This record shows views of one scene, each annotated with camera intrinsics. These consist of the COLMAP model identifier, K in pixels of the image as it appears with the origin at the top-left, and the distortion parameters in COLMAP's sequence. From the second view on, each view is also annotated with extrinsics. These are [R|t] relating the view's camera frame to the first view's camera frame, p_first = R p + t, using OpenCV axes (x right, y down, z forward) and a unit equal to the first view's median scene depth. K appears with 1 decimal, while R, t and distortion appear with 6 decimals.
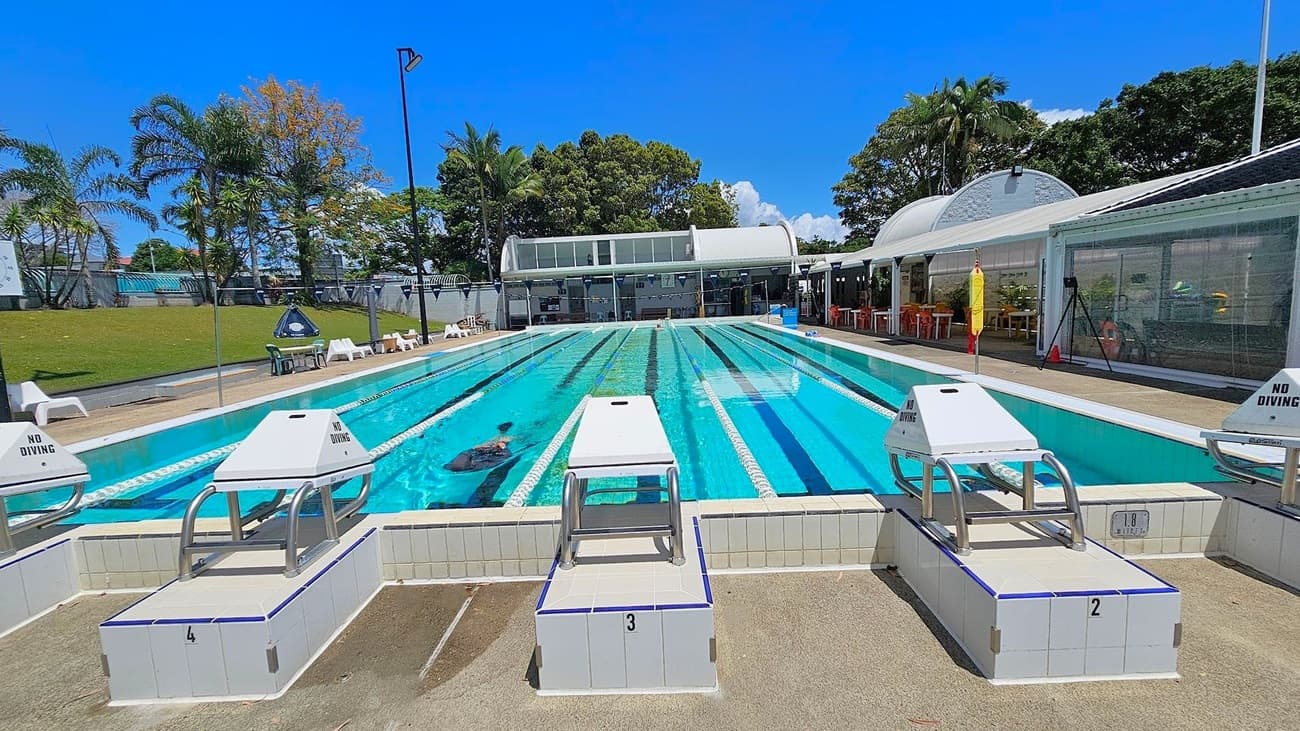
lens RADIAL K [[532.1, 0, 648.9], [0, 532.1, 361.2], [0, 0, 1]] dist [-0.000831, -0.000157]
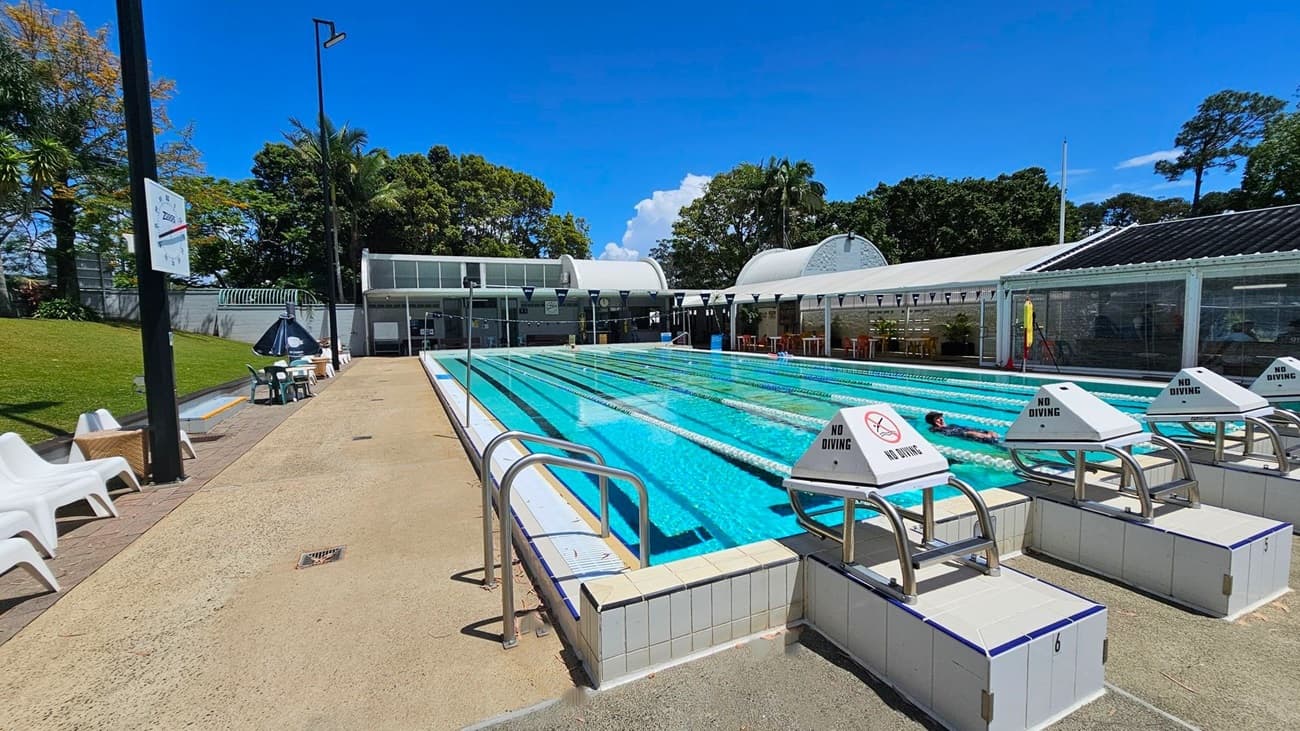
lens RADIAL K [[532.1, 0, 645.1], [0, 532.1, 361.7], [0, 0, 1]] dist [-0.000831, -0.000157]
pose [[0.900378, -0.002318, 0.435101, -0.243272], [0.029355, 0.998031, -0.055428, 0.010884], [-0.434116, 0.062679, 0.898674, 0.032660]]
